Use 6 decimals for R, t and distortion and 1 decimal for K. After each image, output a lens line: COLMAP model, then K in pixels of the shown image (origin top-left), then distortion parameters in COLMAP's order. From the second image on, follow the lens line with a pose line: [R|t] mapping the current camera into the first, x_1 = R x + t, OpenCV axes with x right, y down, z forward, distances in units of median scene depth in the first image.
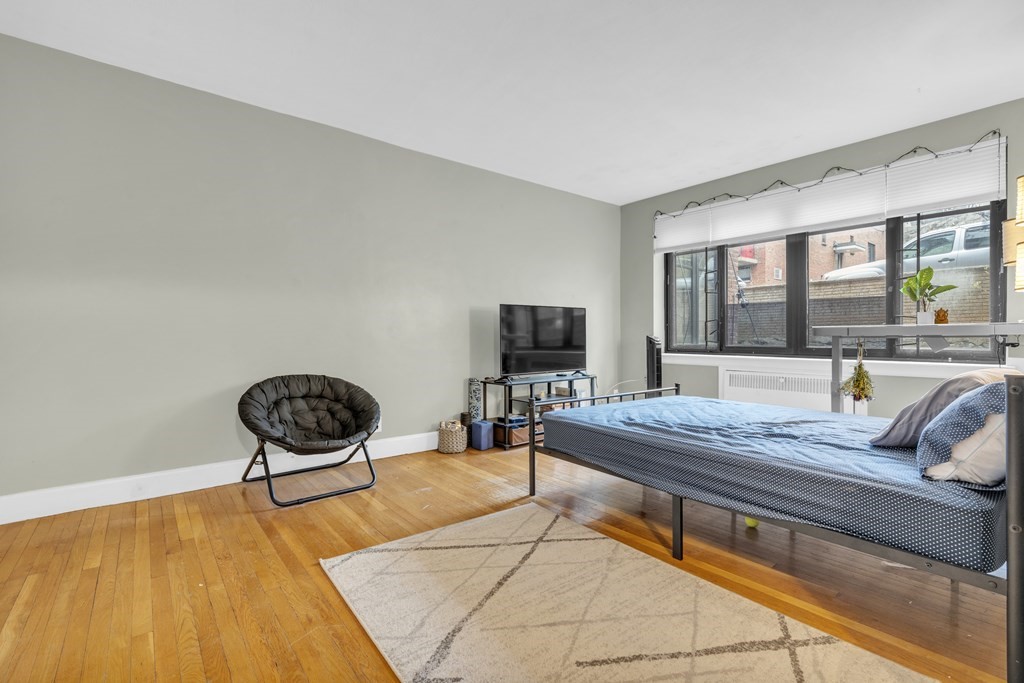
lens RADIAL K [[470.0, 0, 511.1], [0, 470.0, 339.3], [0, 0, 1]] dist [-0.003690, 0.002088]
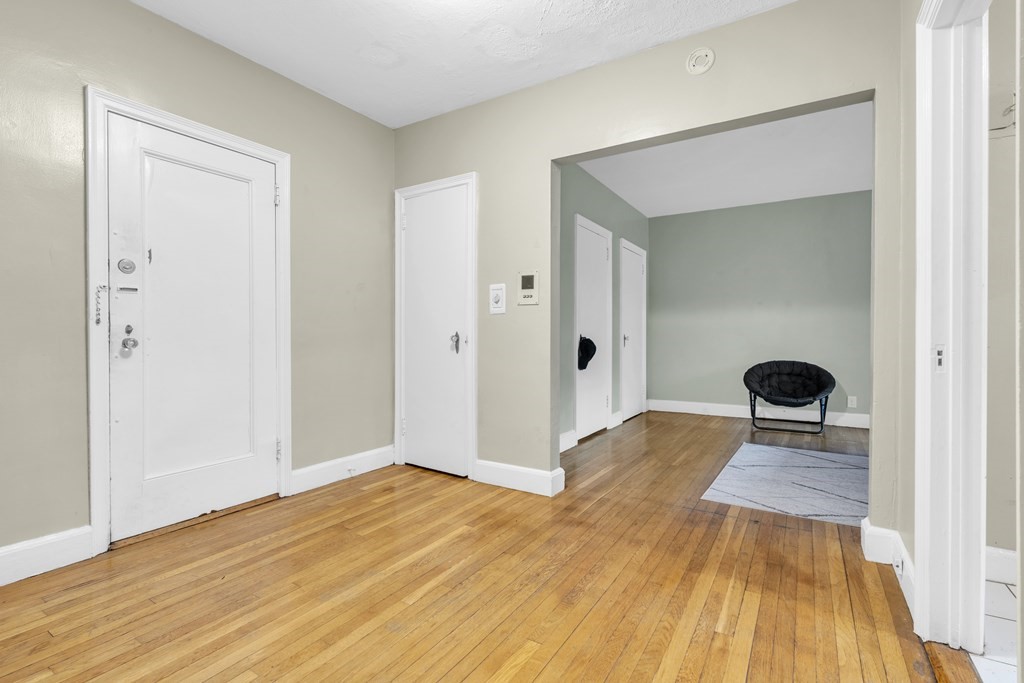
lens RADIAL K [[470.0, 0, 509.5], [0, 470.0, 338.5], [0, 0, 1]] dist [-0.003690, 0.002088]
pose [[0.325591, 0.005618, -0.945494, 0.619697], [-0.005148, 0.999978, 0.004169, -0.001522], [0.945497, 0.003510, 0.325613, -0.344914]]
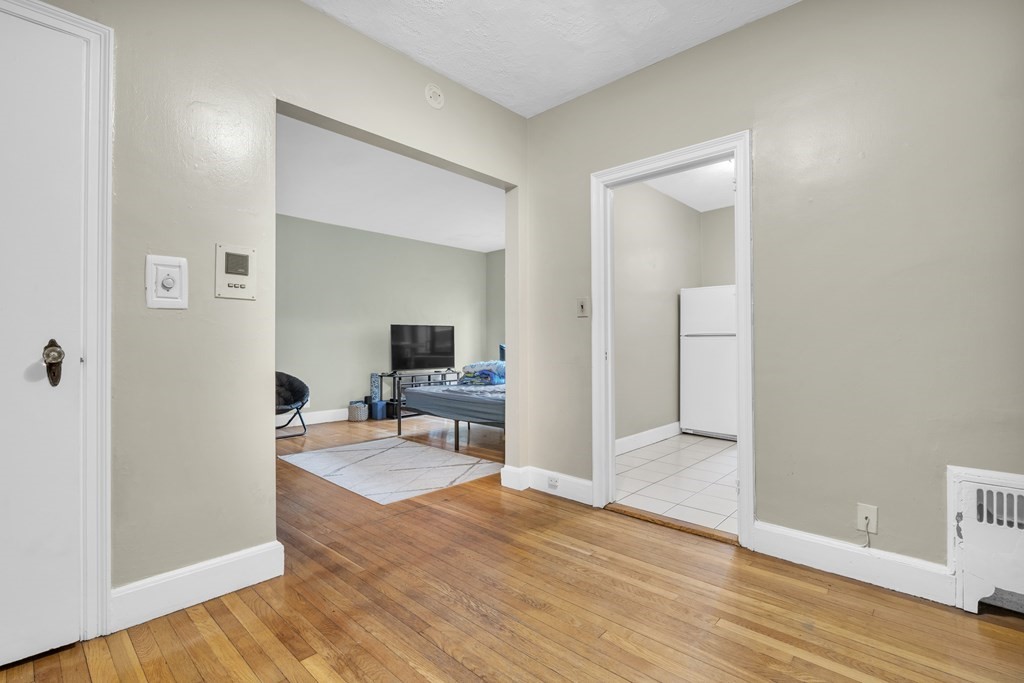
lens RADIAL K [[470.0, 0, 511.6], [0, 470.0, 341.2], [0, 0, 1]] dist [-0.003690, 0.002088]
pose [[0.989840, -0.004022, 0.142130, 0.151150], [0.005606, 0.999927, -0.010743, -0.001948], [-0.142076, 0.011431, 0.989790, -0.582702]]
